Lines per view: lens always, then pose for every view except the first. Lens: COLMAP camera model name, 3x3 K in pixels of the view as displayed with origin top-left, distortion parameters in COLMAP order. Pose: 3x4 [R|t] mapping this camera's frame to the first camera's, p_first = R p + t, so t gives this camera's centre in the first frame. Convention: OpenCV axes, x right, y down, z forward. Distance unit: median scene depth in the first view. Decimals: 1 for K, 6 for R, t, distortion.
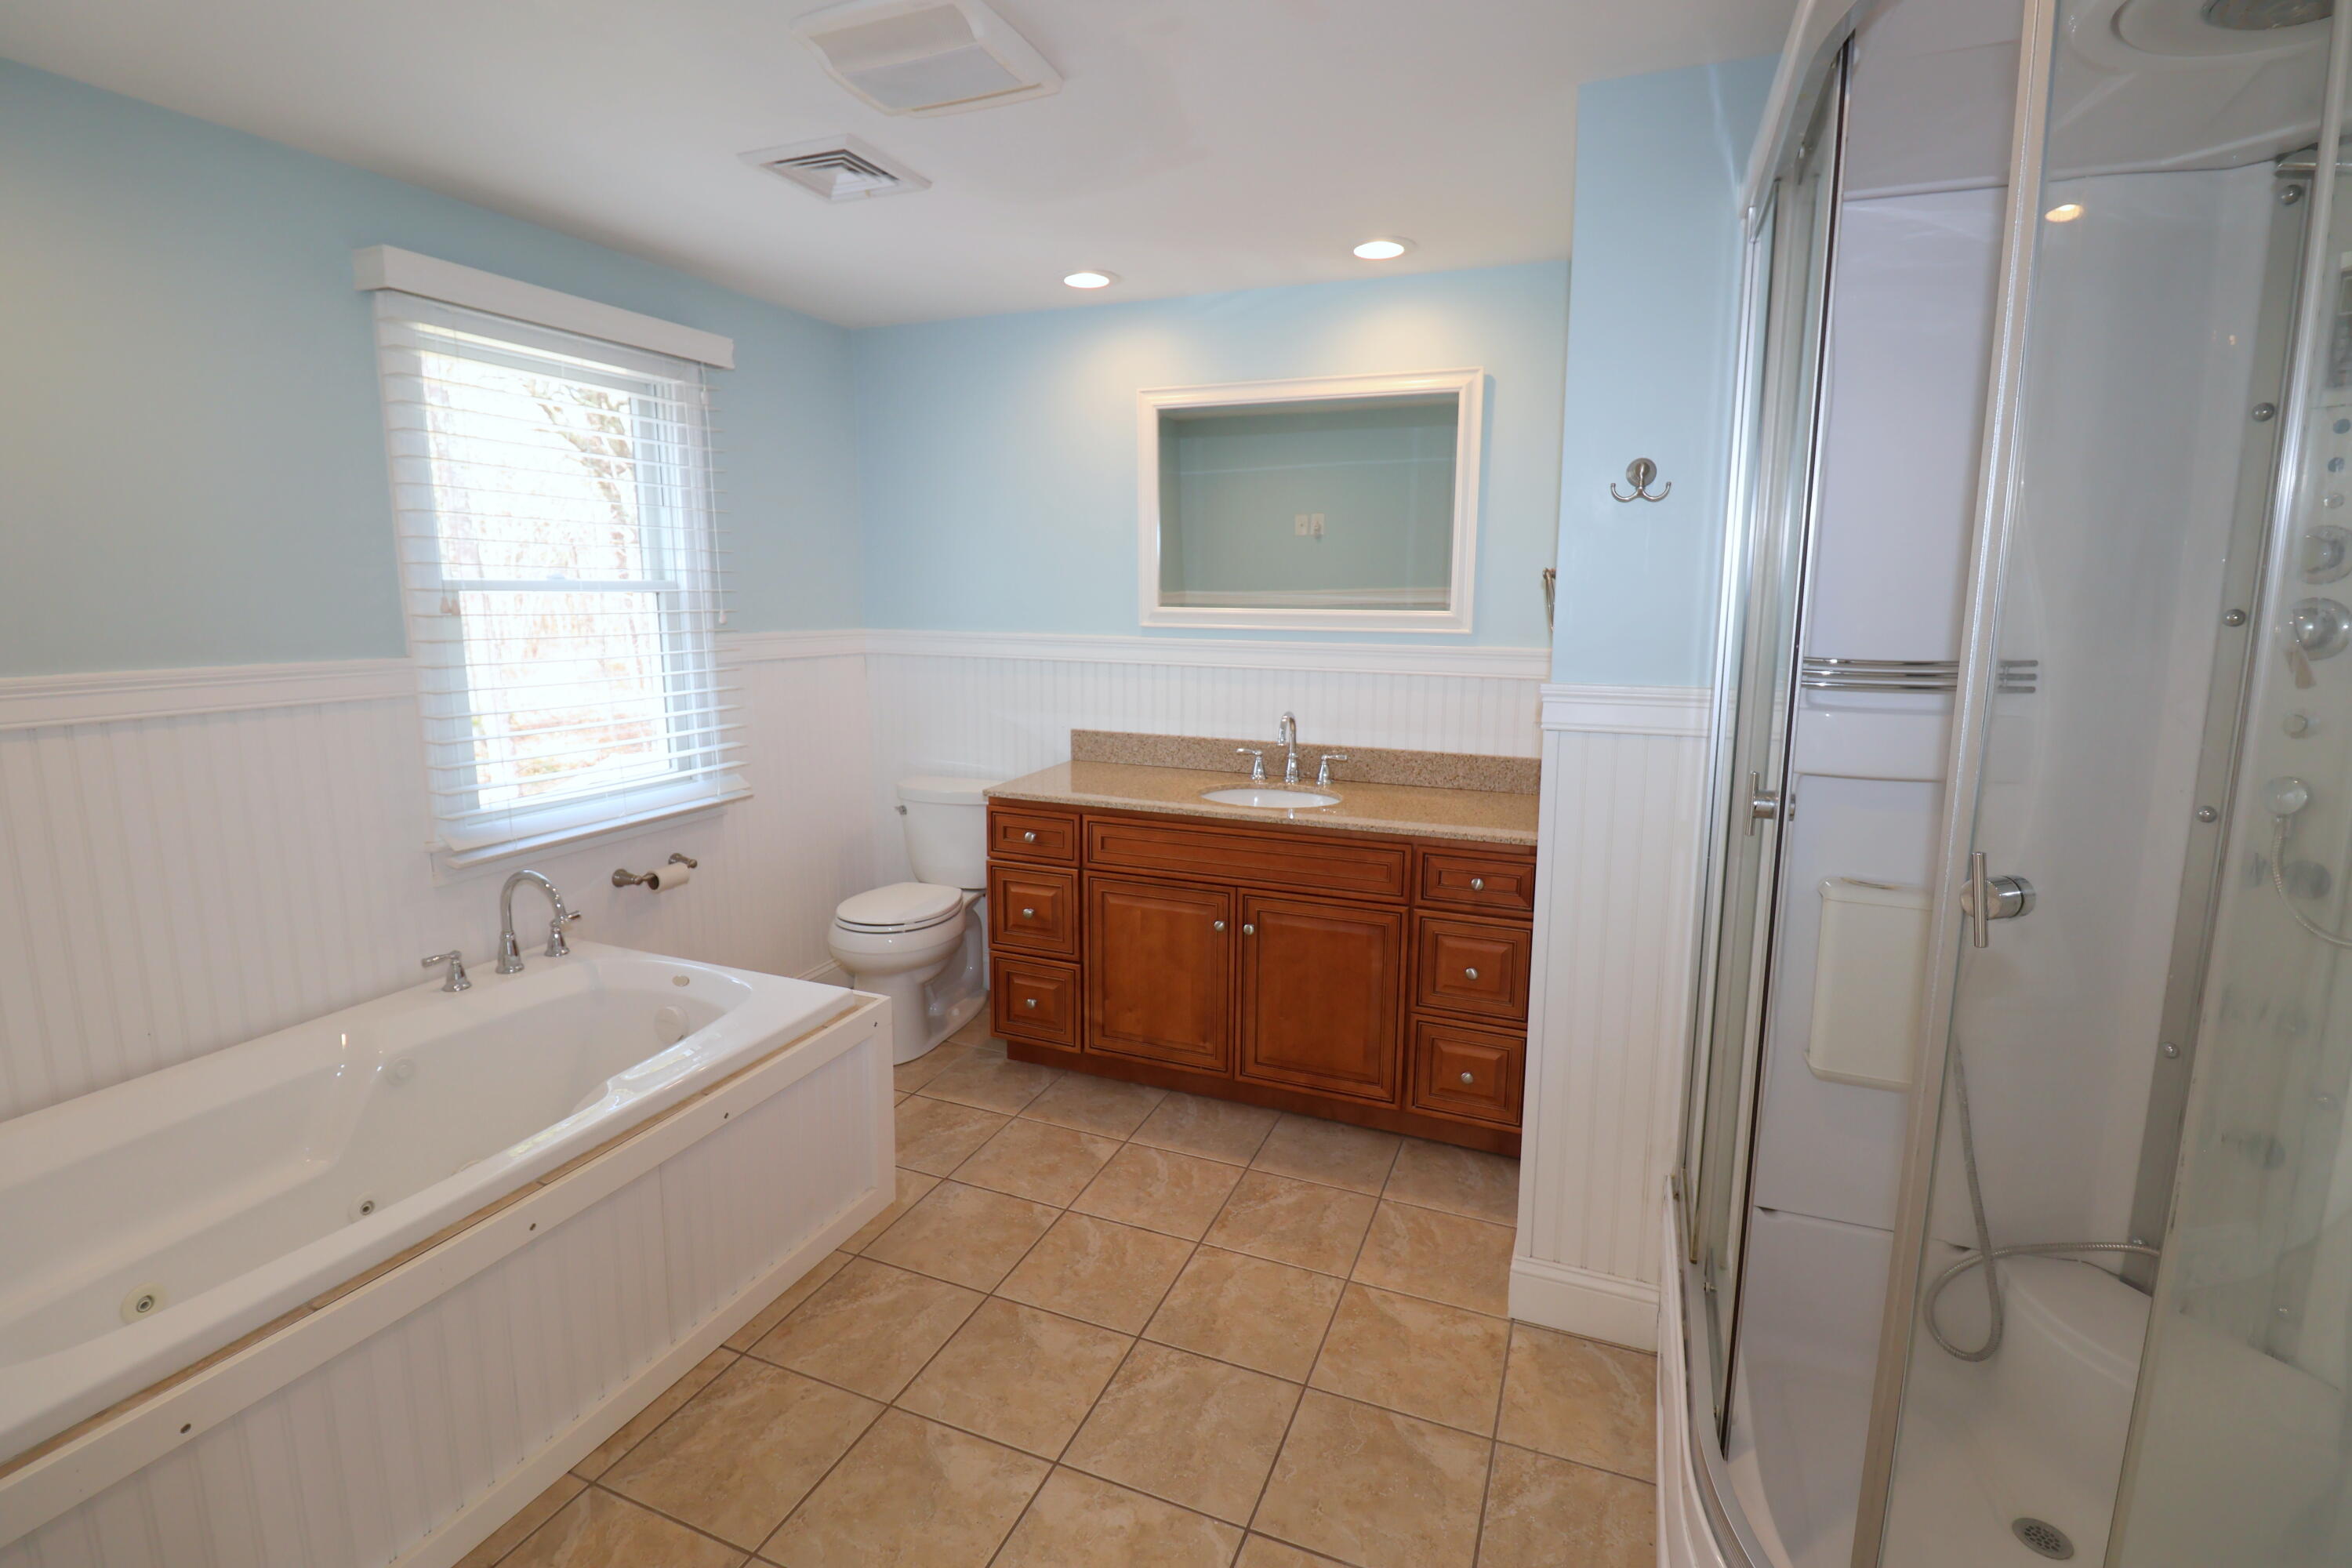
lens RADIAL K [[1085.3, 0, 1167.7], [0, 1085.3, 753.9], [0, 0, 1]] dist [-0.002170, -0.013666]
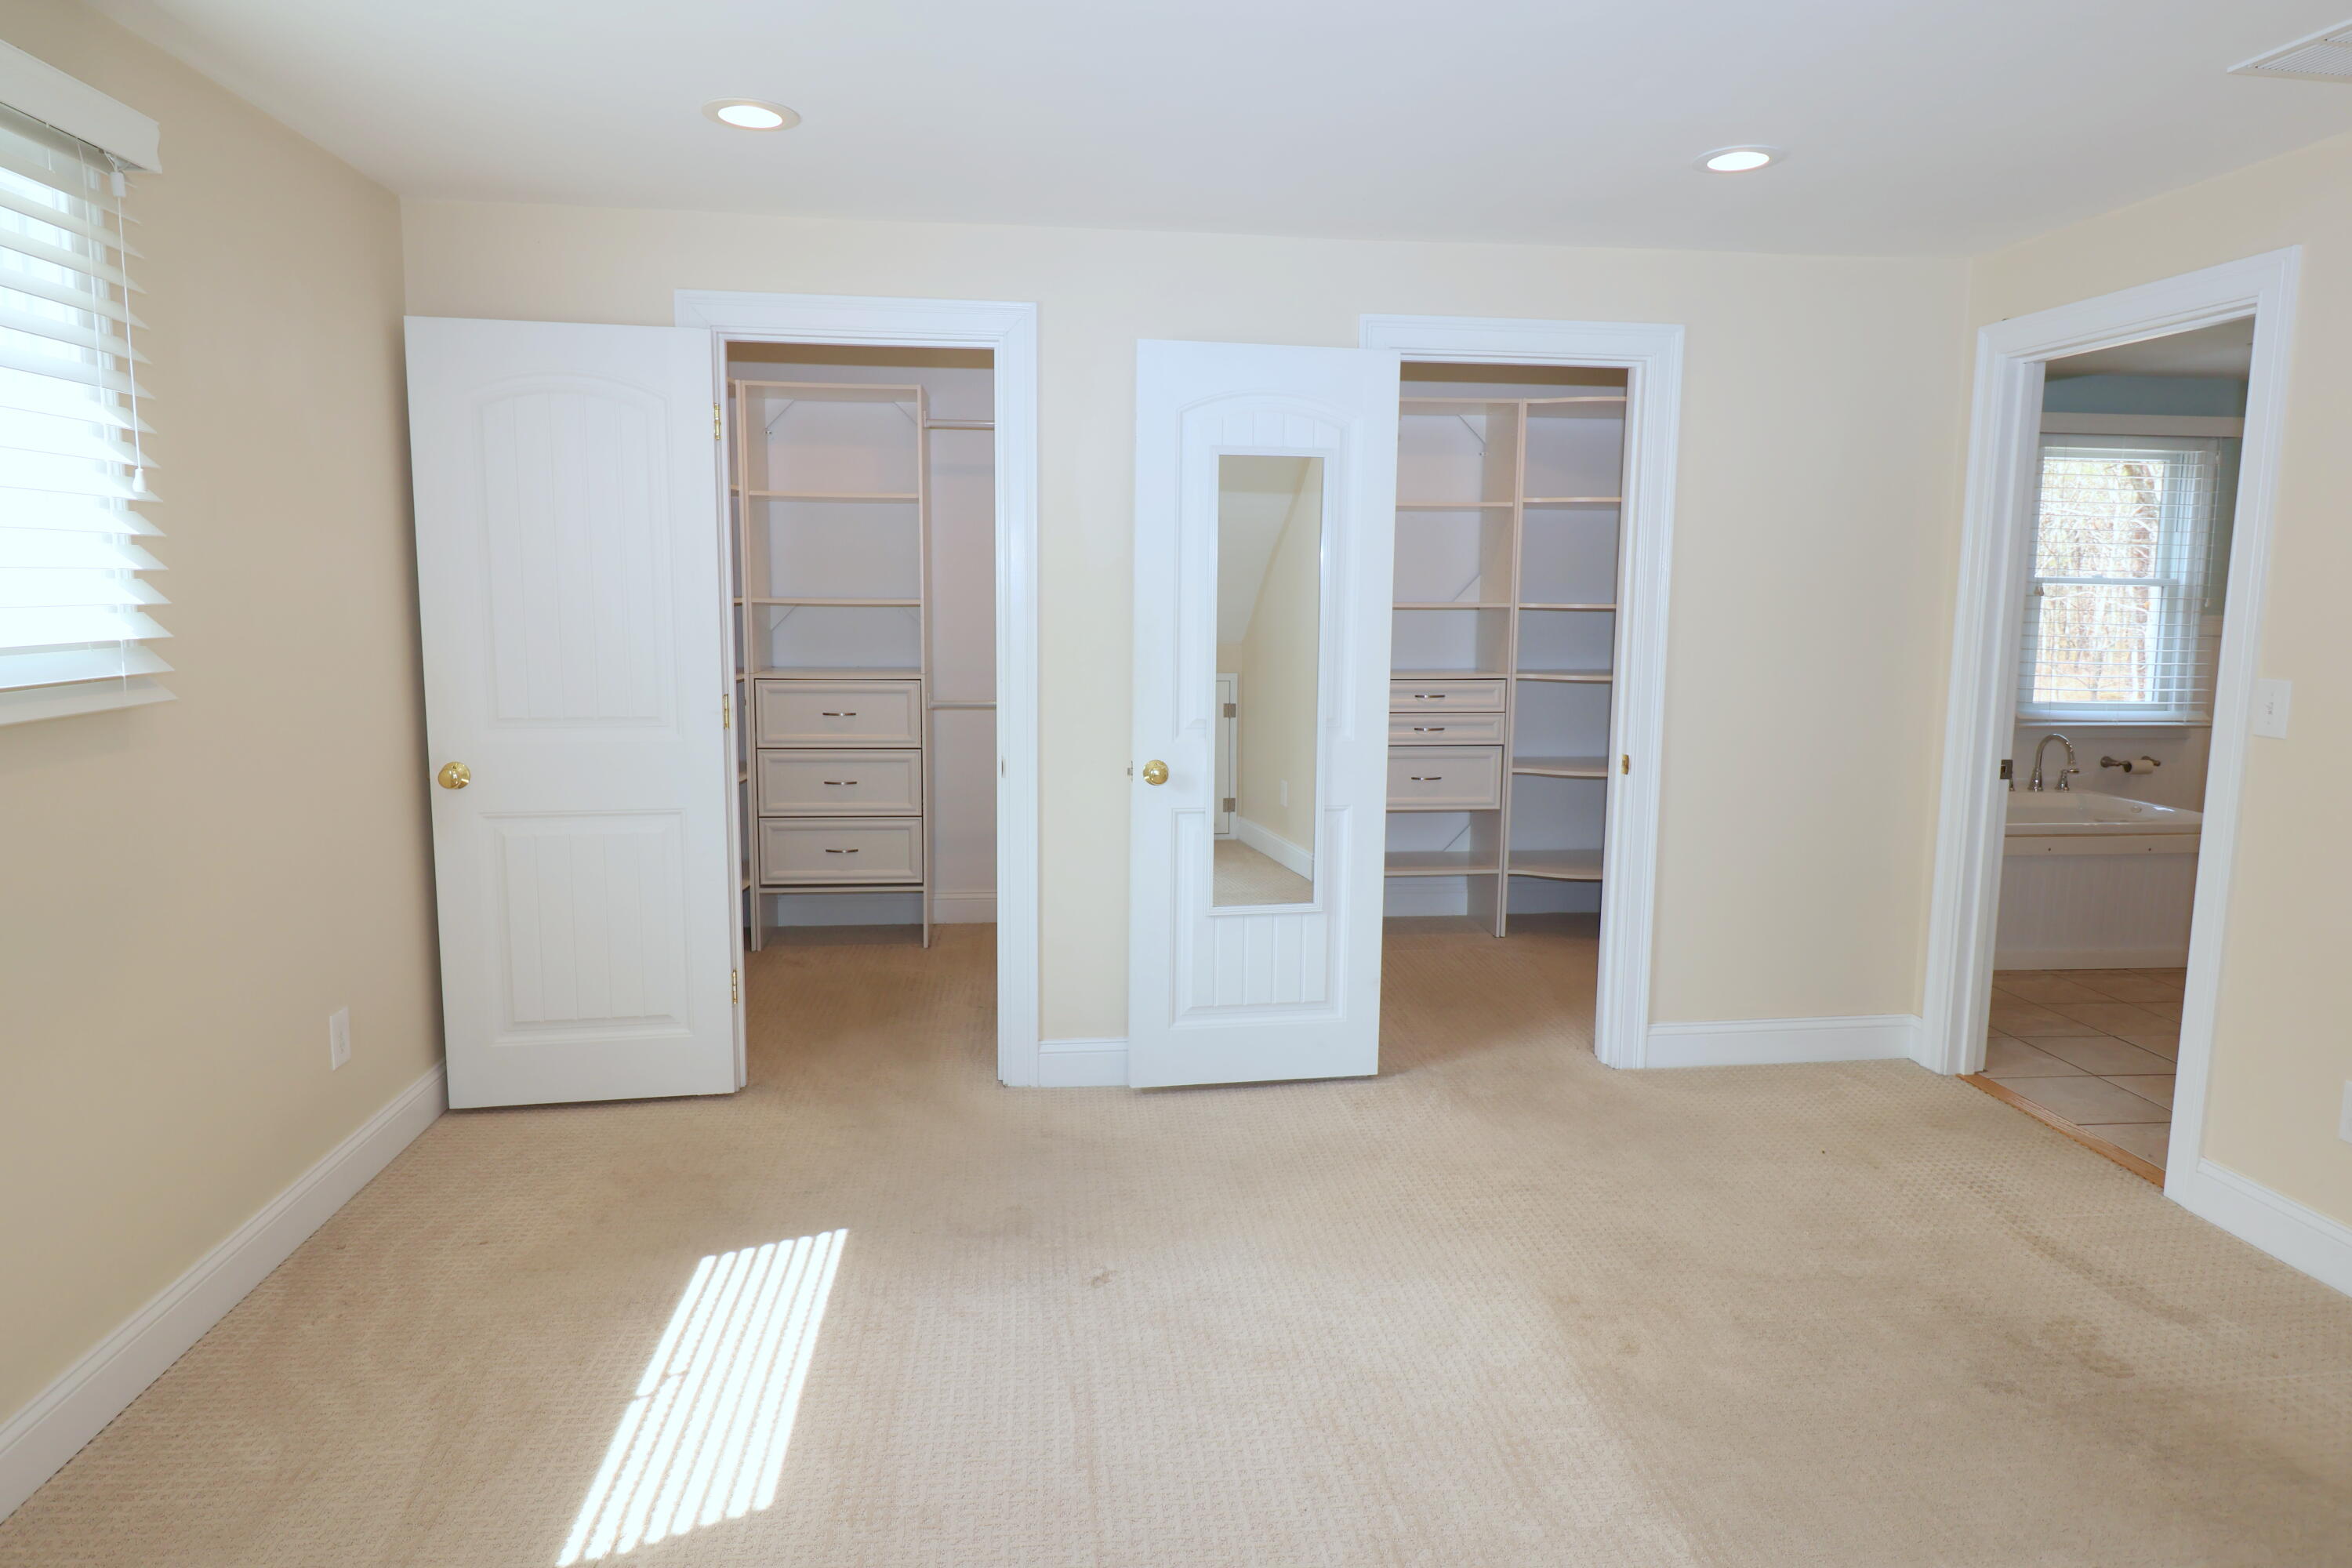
lens RADIAL K [[1375.9, 0, 1176.3], [0, 1375.9, 755.9], [0, 0, 1]] dist [-0.006905, -0.002275]
pose [[0.480526, 0.111703, -0.869837, 0.594592], [-0.145788, 0.988229, 0.046368, 0.210187], [0.864778, 0.104530, 0.491155, -1.182537]]
